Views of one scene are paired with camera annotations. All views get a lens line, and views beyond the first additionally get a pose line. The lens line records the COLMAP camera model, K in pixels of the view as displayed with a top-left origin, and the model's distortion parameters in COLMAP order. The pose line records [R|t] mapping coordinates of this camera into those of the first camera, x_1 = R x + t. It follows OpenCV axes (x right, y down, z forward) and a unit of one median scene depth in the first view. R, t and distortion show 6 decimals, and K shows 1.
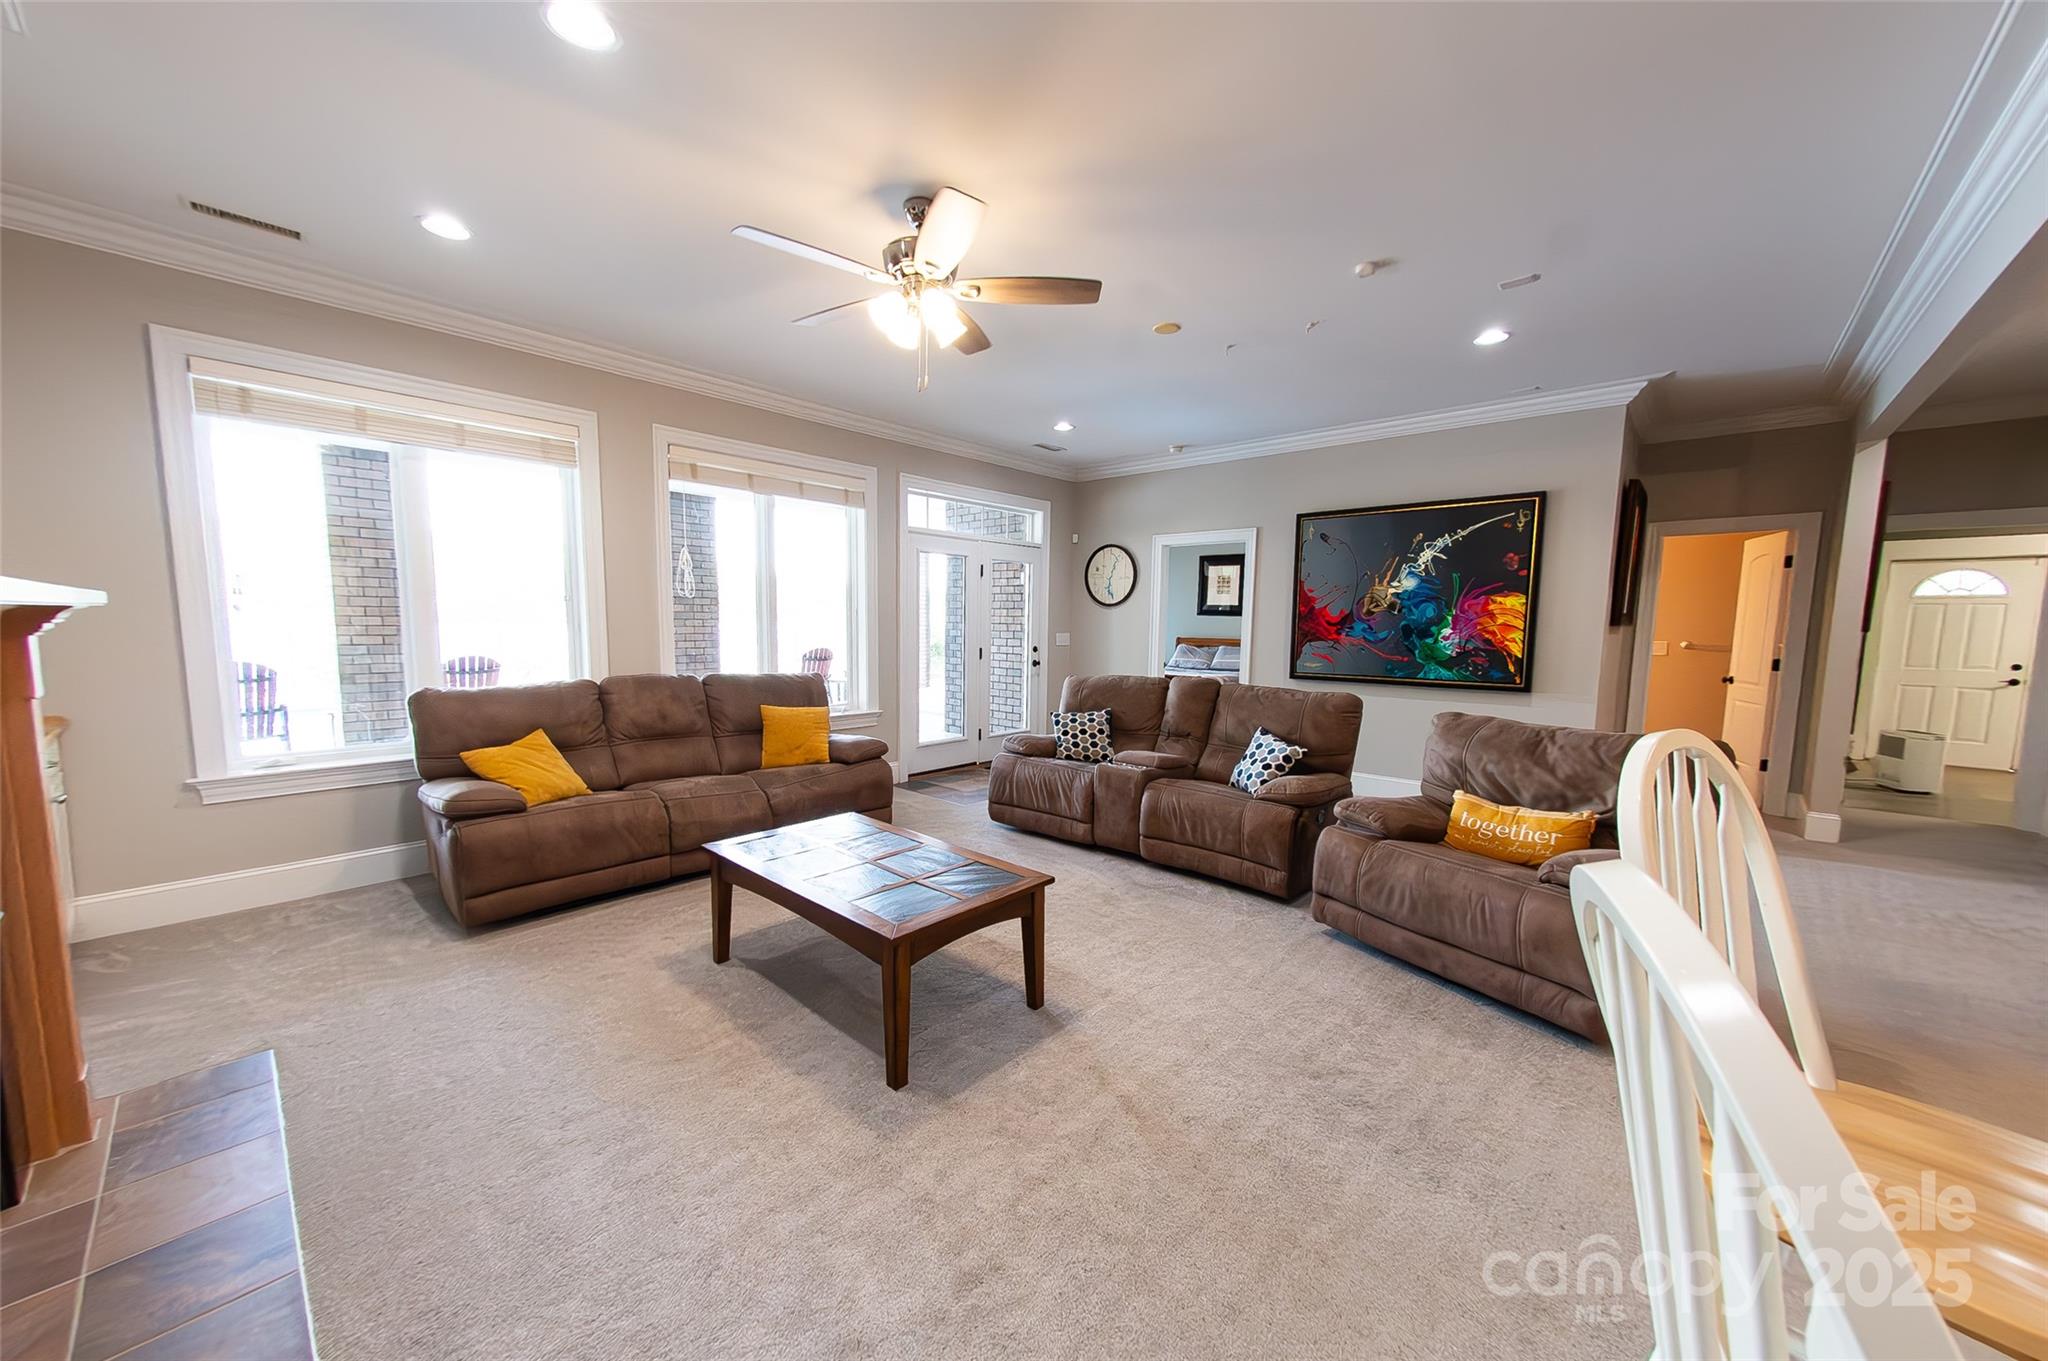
lens RADIAL K [[742.6, 0, 1024.0], [0, 742.6, 680.5], [0, 0, 1]] dist [-0.000557, 0.000032]
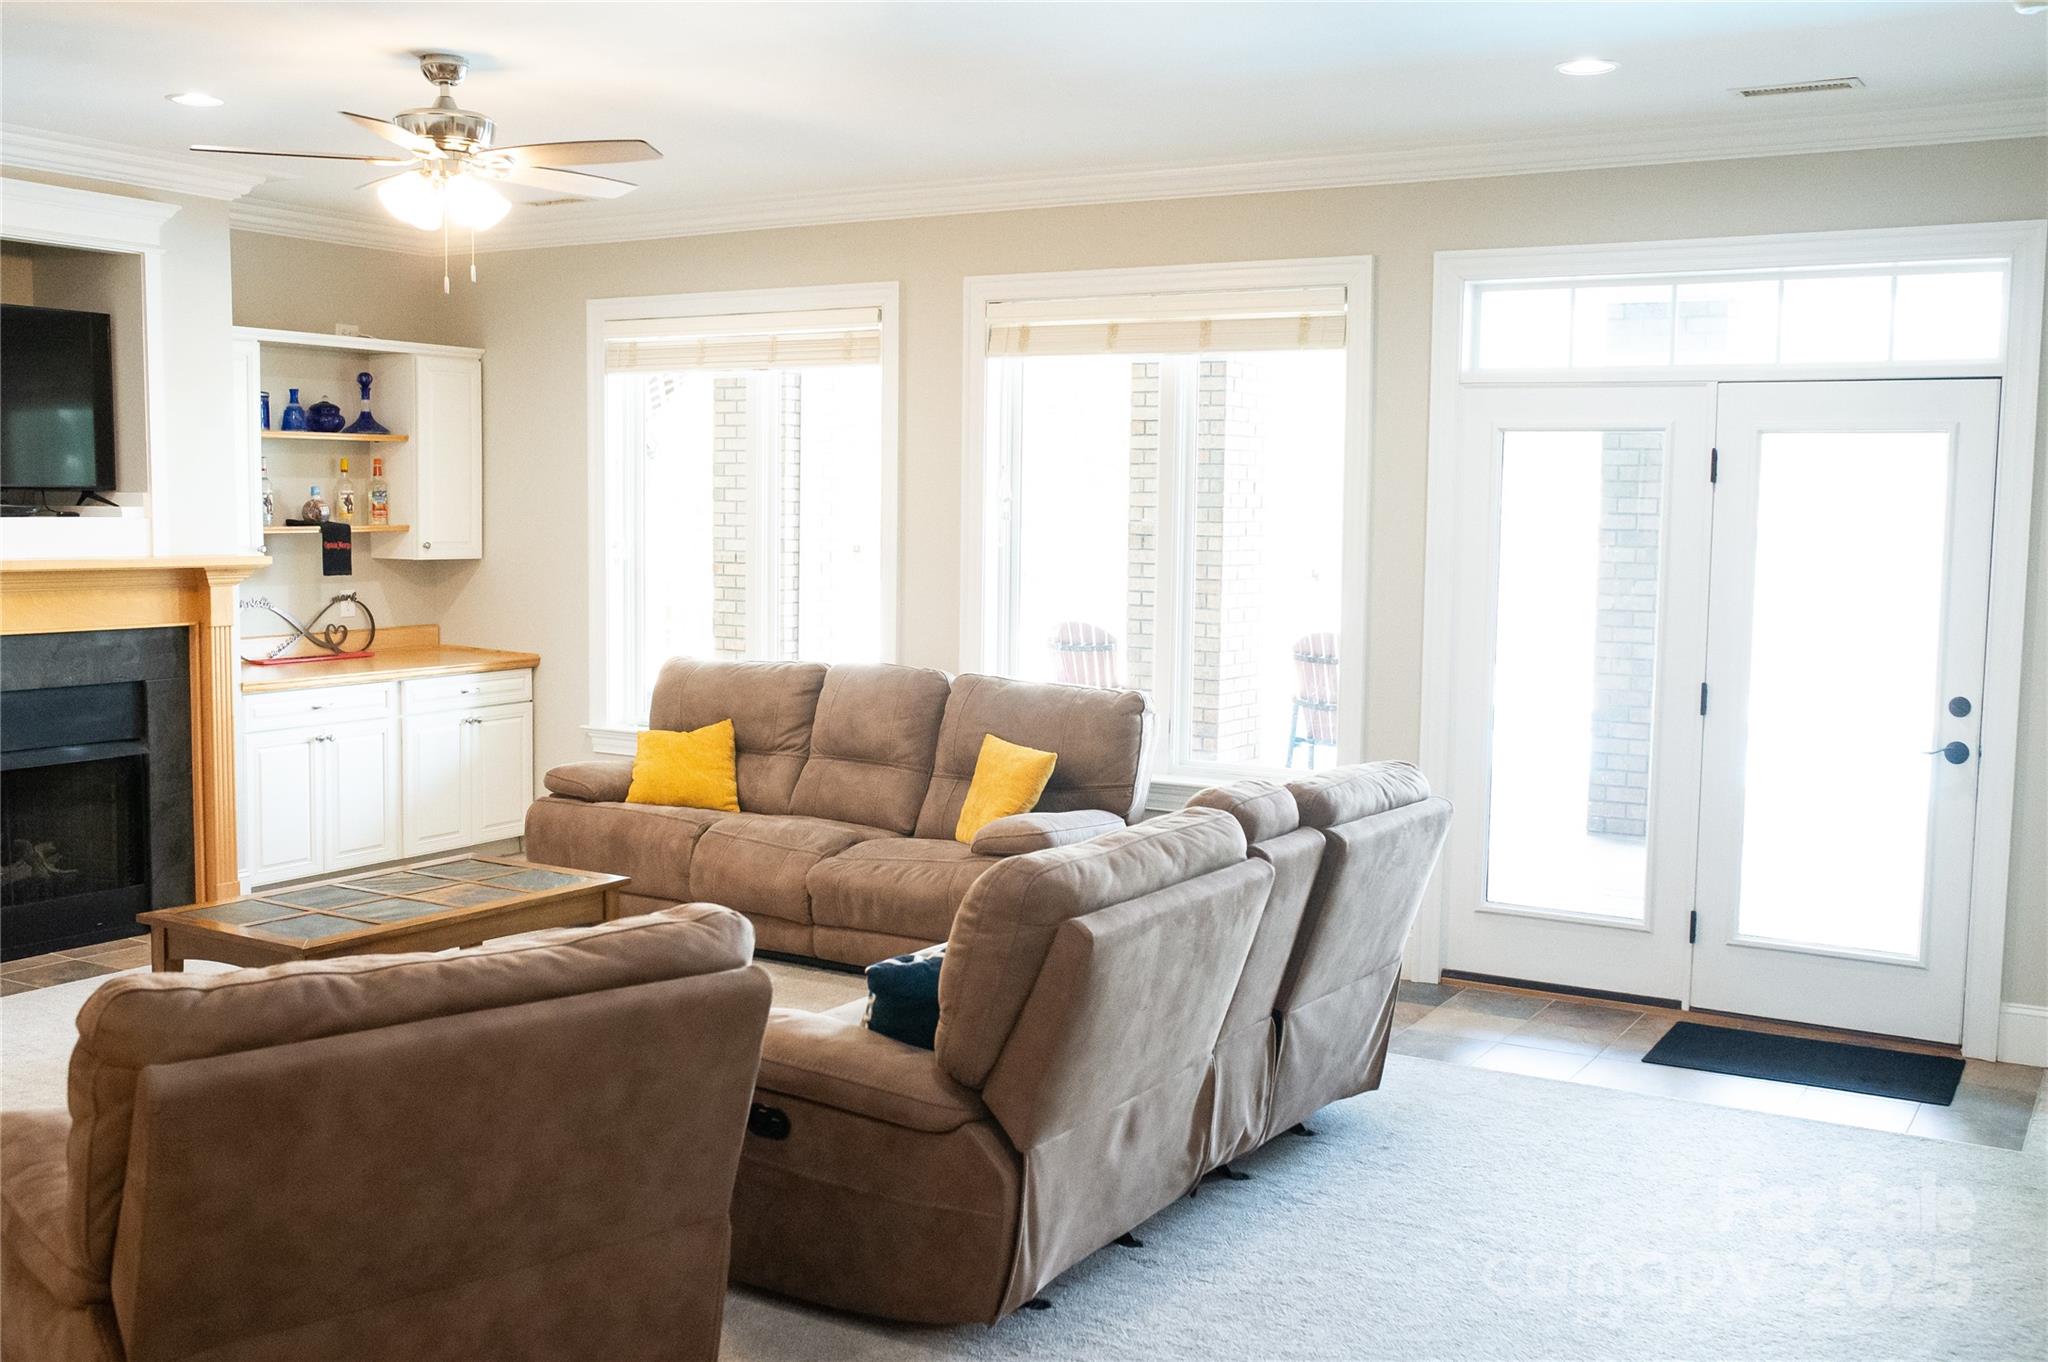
lens RADIAL K [[2005.4, 0, 1024.0], [0, 2005.4, 681.0], [0, 0, 1]] dist [-0.097421, 0.144762]
pose [[0.185177, 0.074727, -0.979860, 1.191627], [-0.093294, 0.993938, 0.058170, -0.102553], [0.978267, 0.080643, 0.191026, 0.730783]]
